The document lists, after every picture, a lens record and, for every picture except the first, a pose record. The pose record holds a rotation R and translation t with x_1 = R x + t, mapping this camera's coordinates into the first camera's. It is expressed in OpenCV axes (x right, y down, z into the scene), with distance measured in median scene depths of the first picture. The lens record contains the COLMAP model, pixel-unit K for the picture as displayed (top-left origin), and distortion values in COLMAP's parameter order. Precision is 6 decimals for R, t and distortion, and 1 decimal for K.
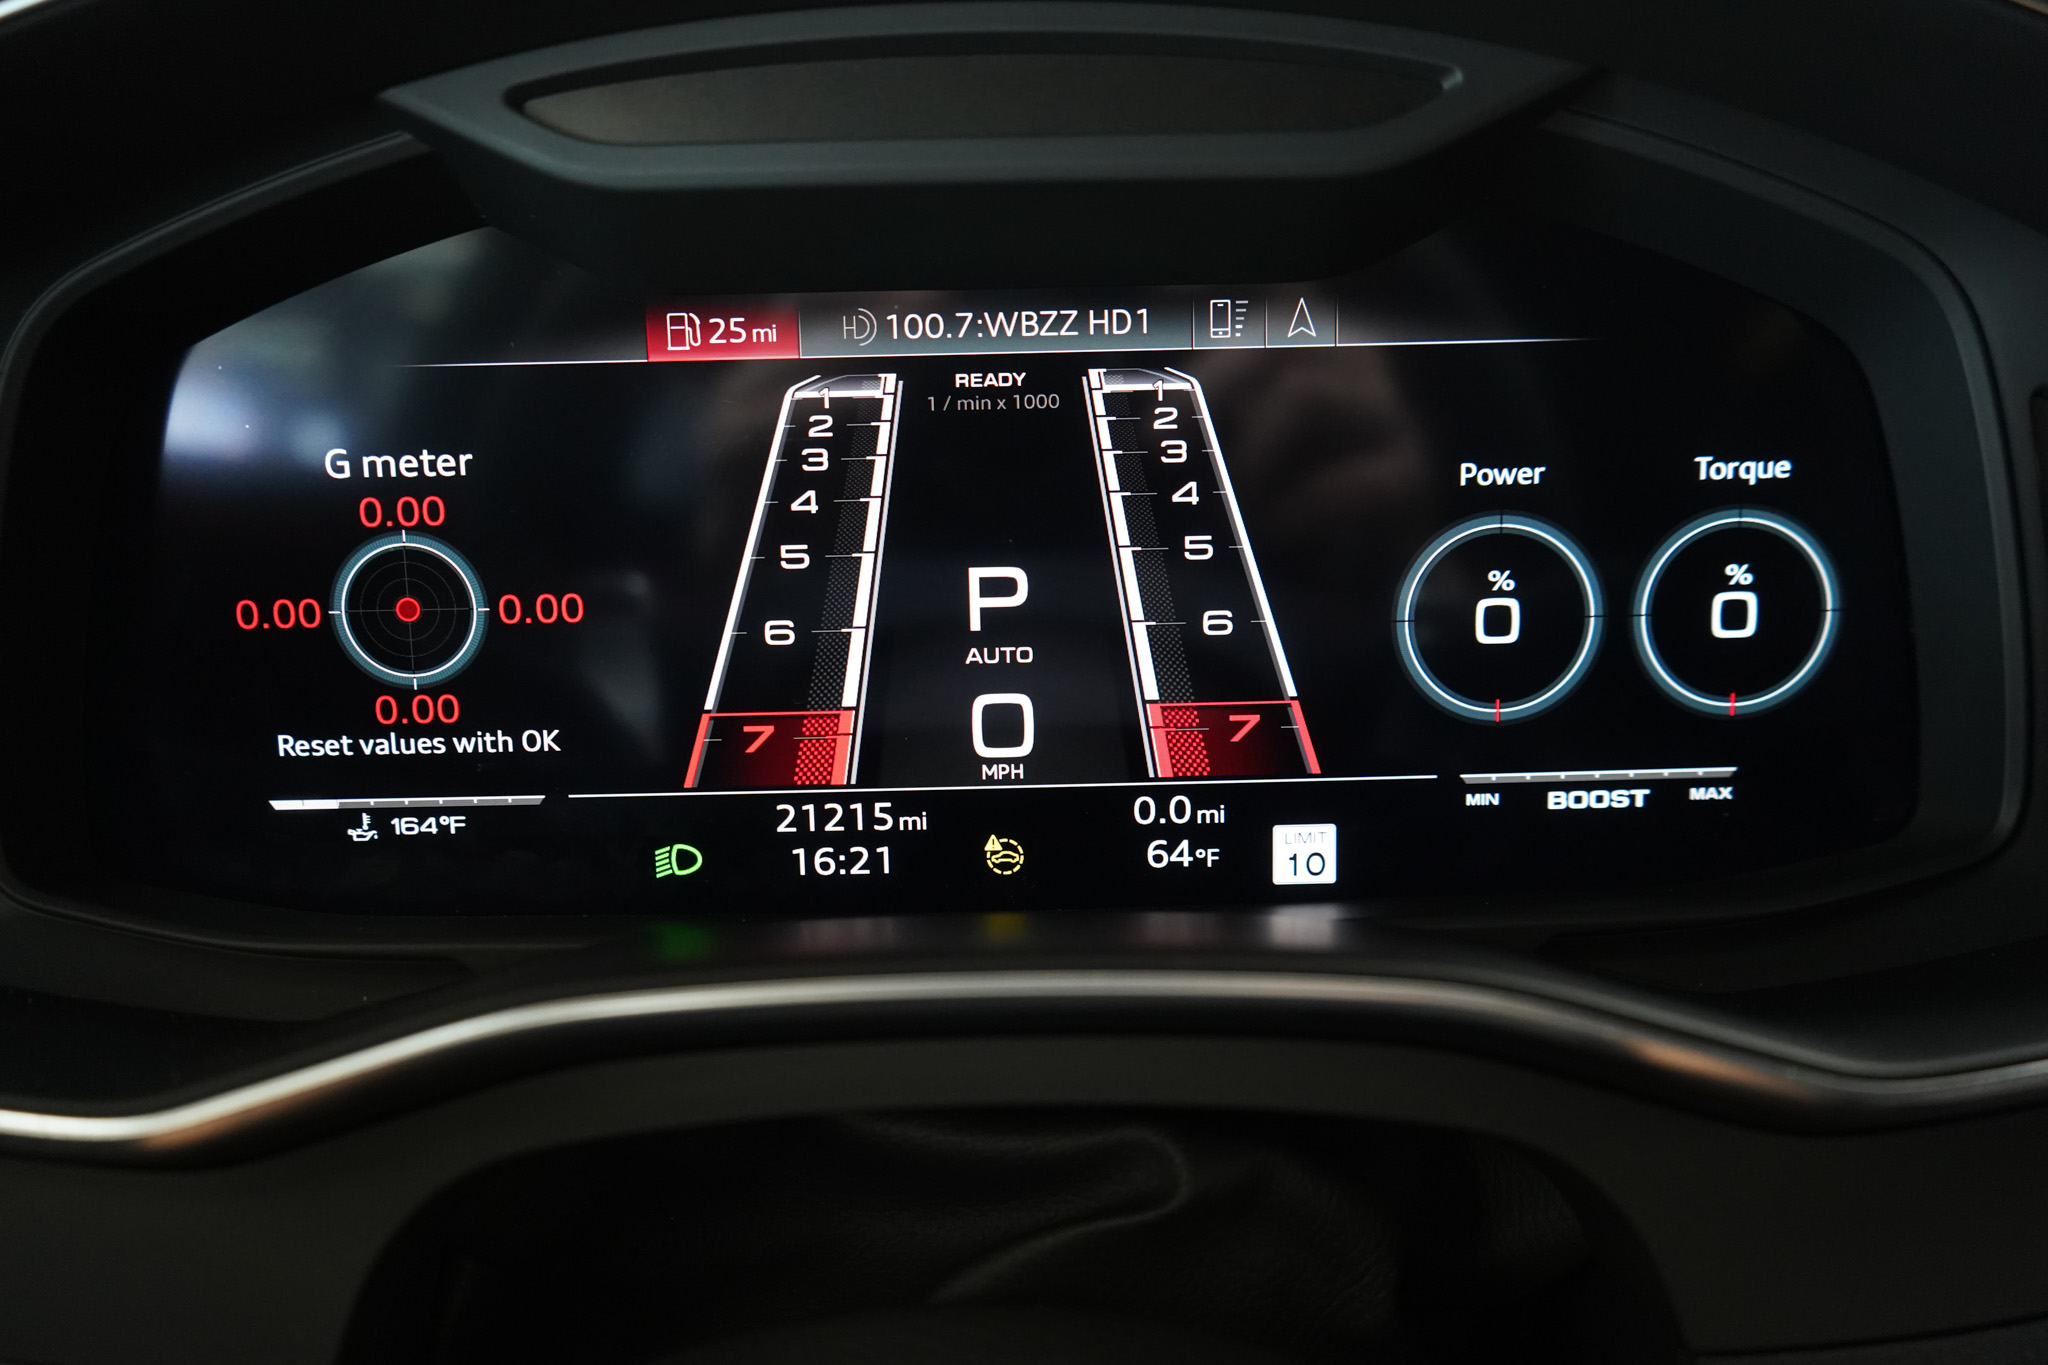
lens RADIAL K [[1588.2, 0, 1029.2], [0, 1588.2, 679.8], [0, 0, 1]] dist [-0.017115, 0.004334]
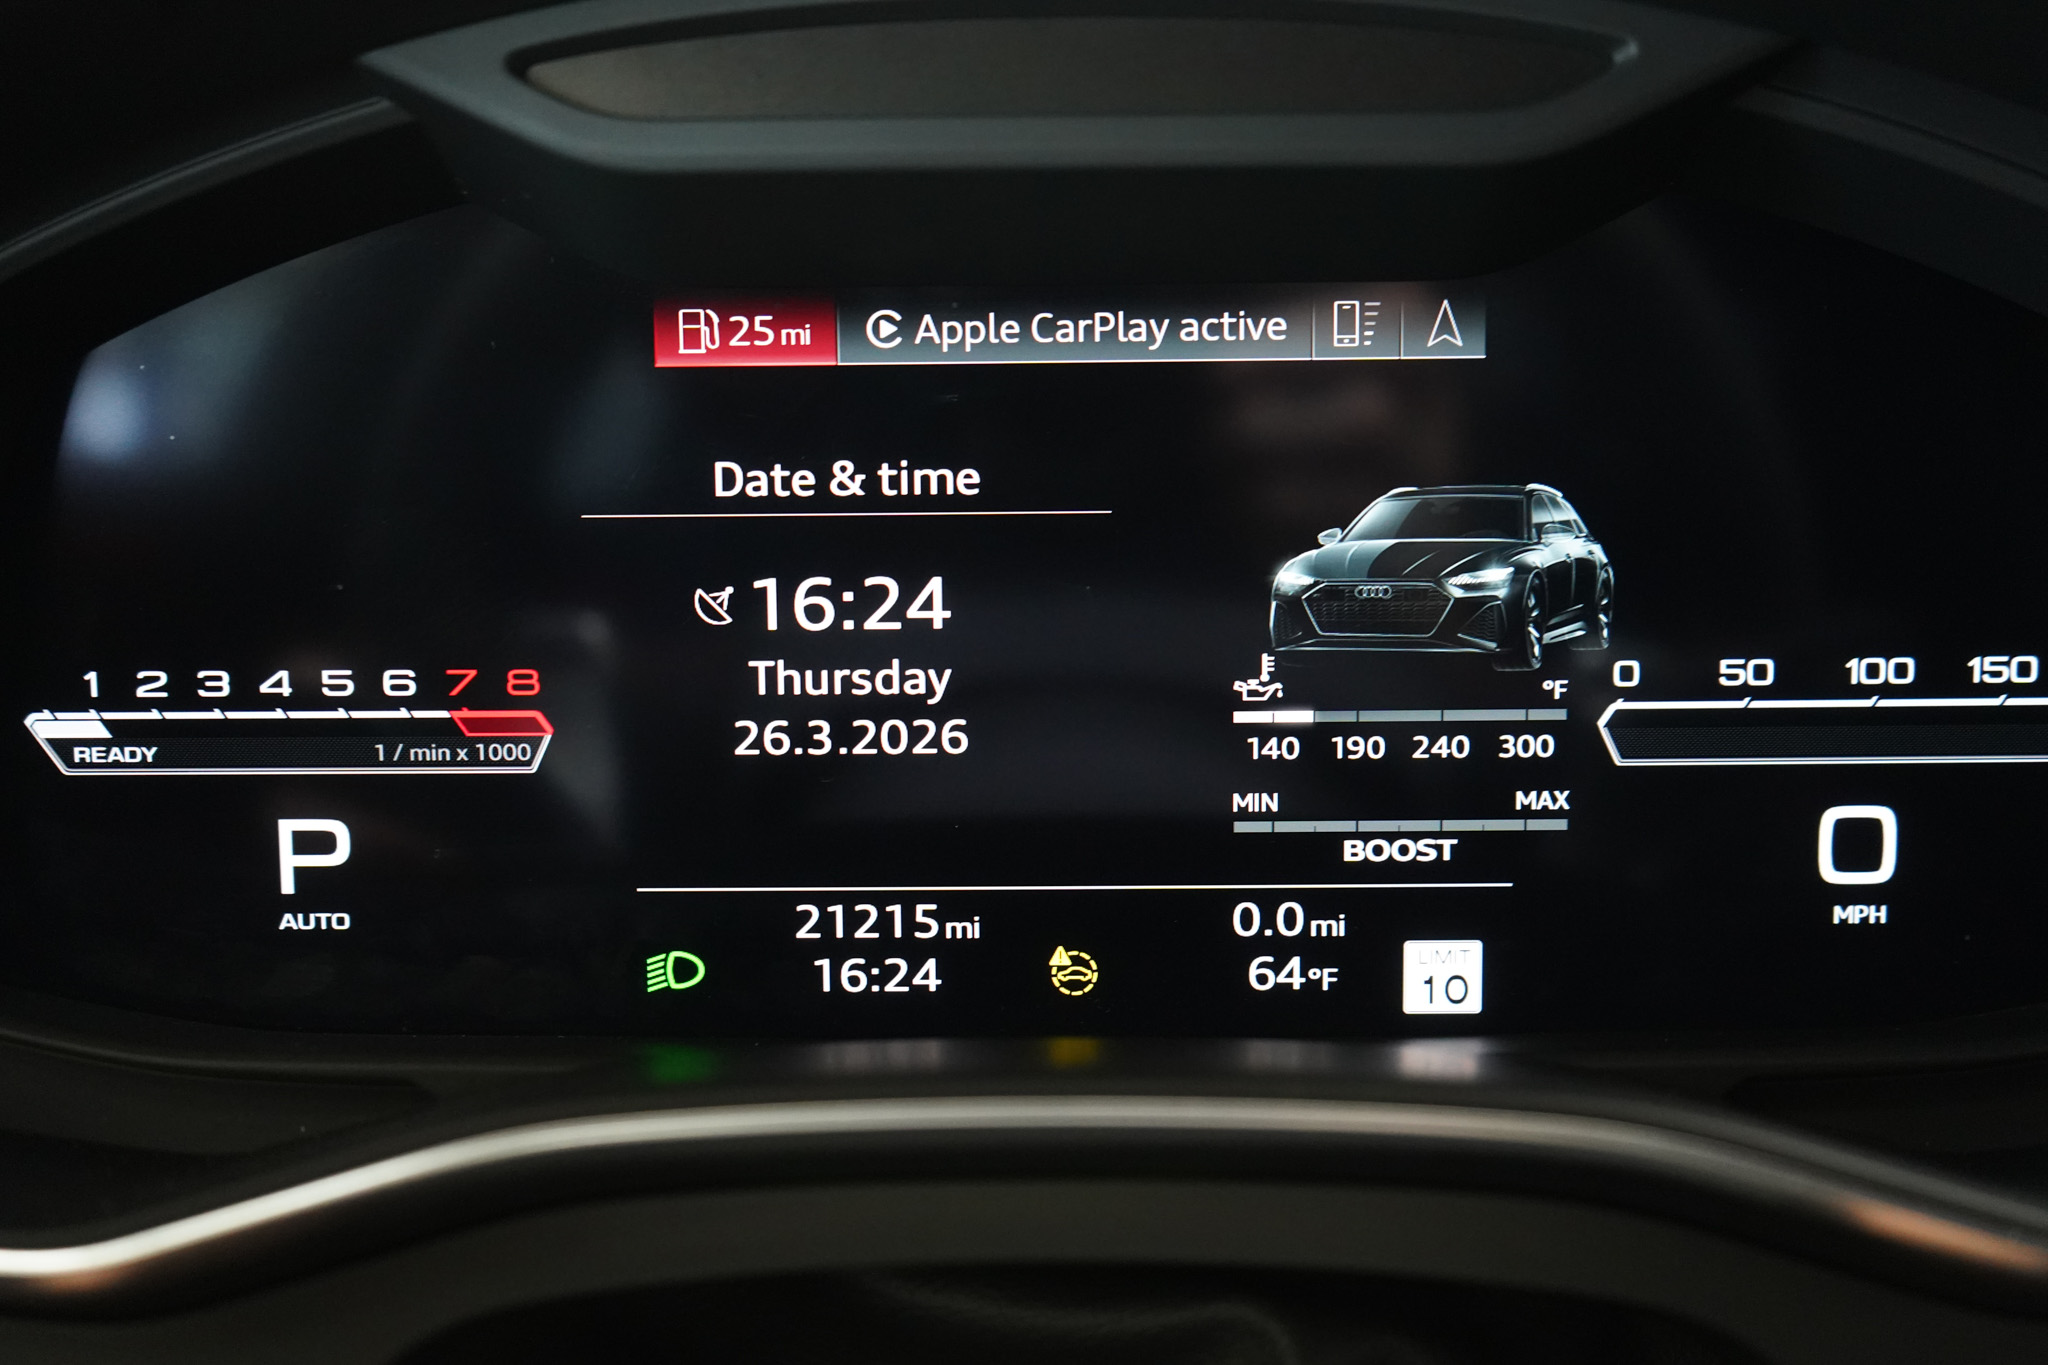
lens RADIAL K [[2269.2, 0, 1020.2], [0, 2269.2, 688.0], [0, 0, 1]] dist [0.008535, 0.000000]
pose [[0.999730, 0.014625, -0.018042, -0.024964], [-0.015255, 0.999261, -0.035276, 0.006629], [0.017513, 0.035542, 0.999215, -0.177303]]
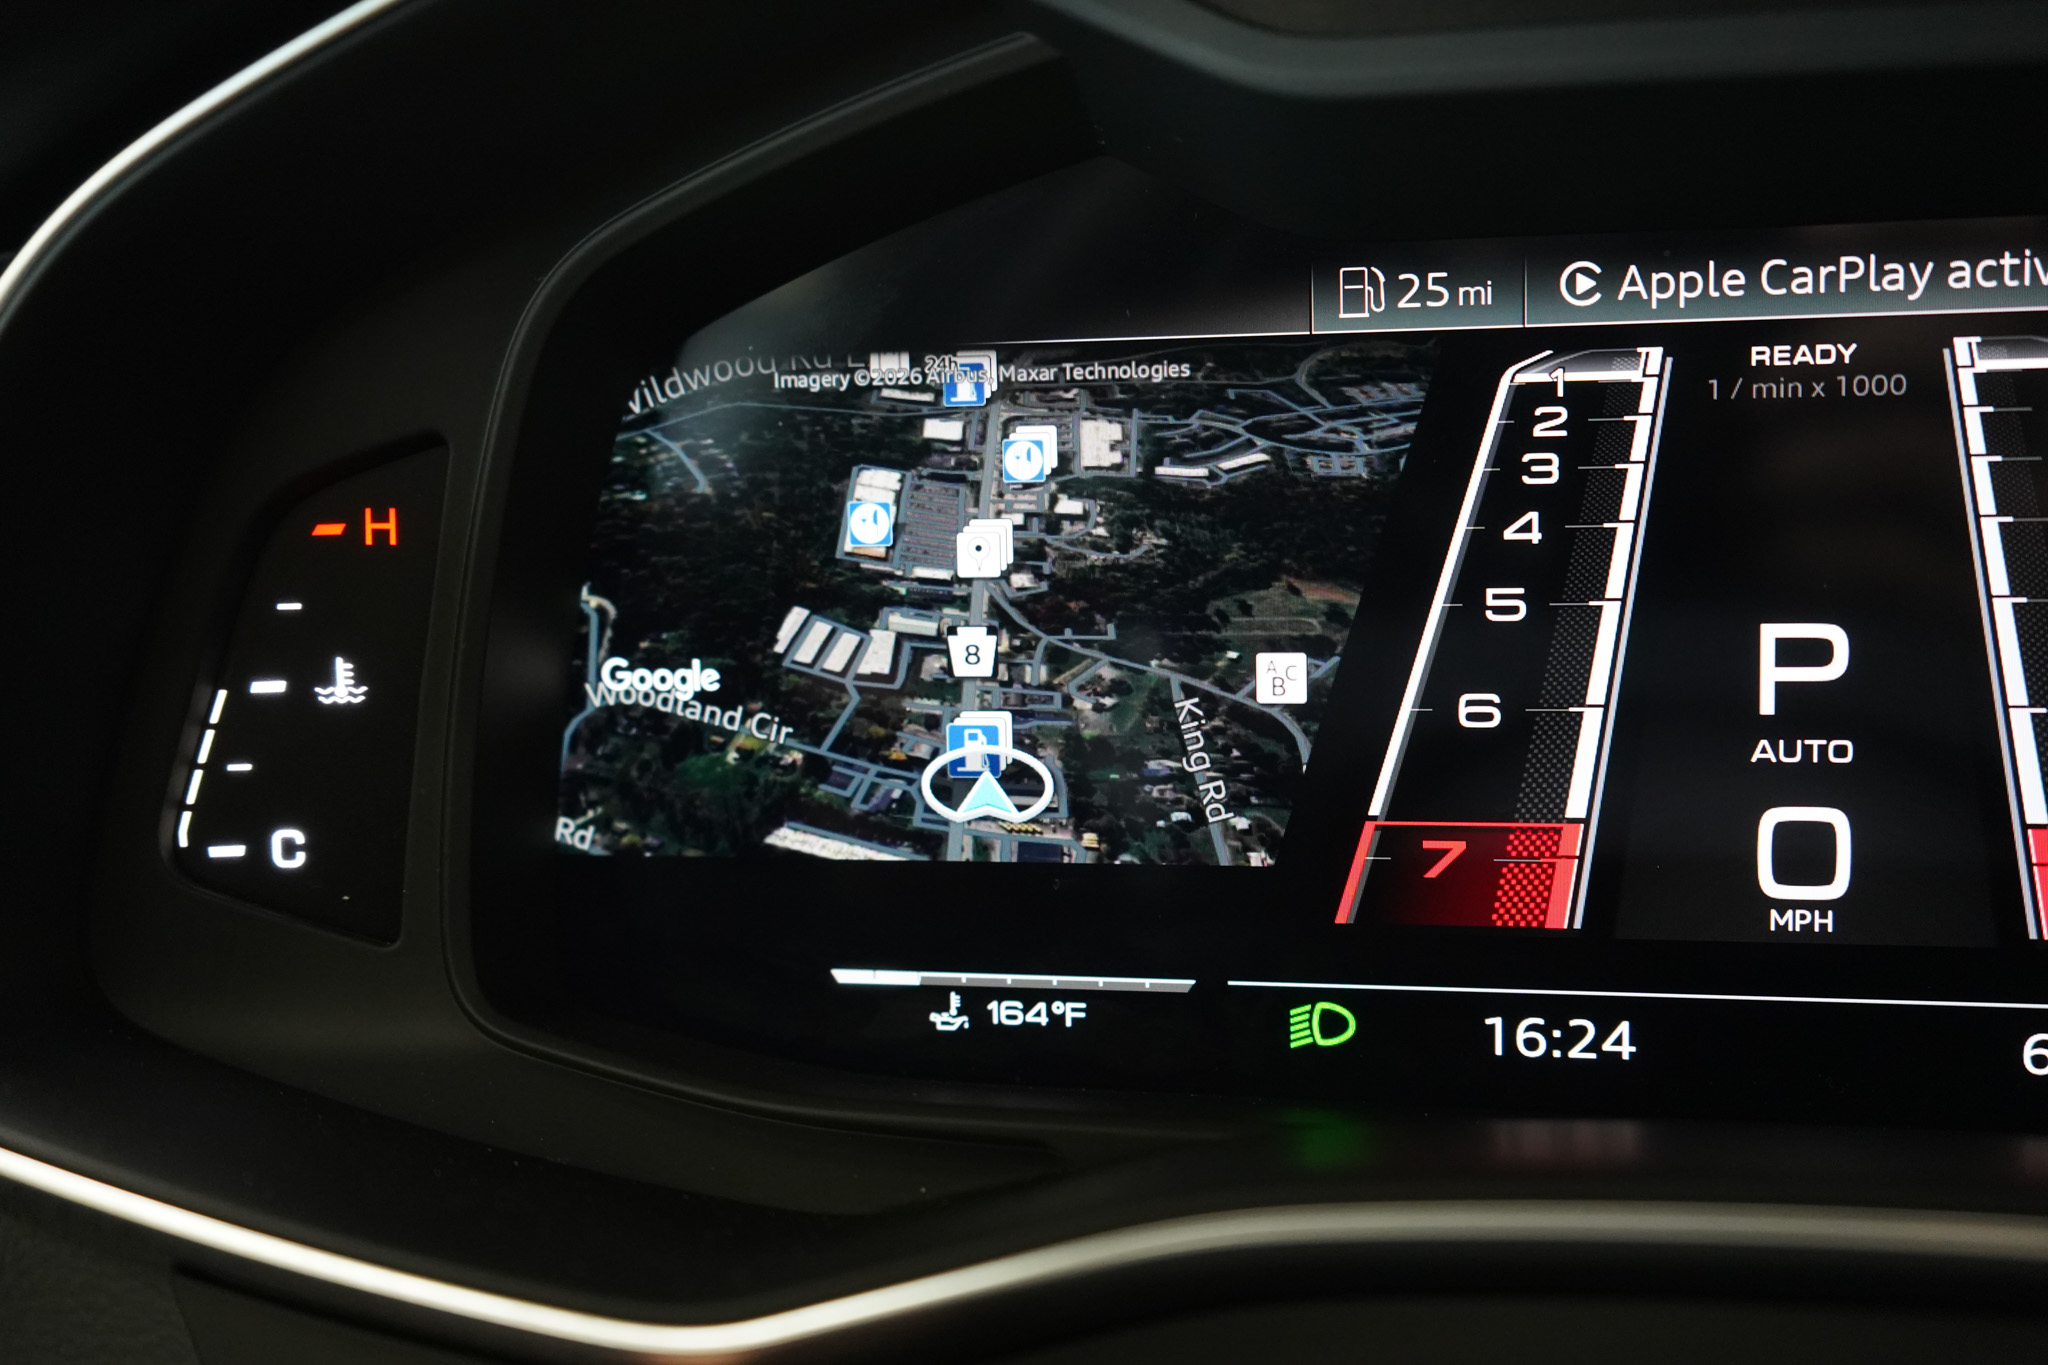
lens RADIAL K [[2269.2, 0, 1028.8], [0, 2269.2, 676.6], [0, 0, 1]] dist [0.008535, 0.000000]
pose [[0.977735, 0.021530, -0.208736, -0.144465], [-0.031074, 0.998611, -0.042552, 0.004737], [0.207530, 0.048091, 0.977046, -0.036407]]
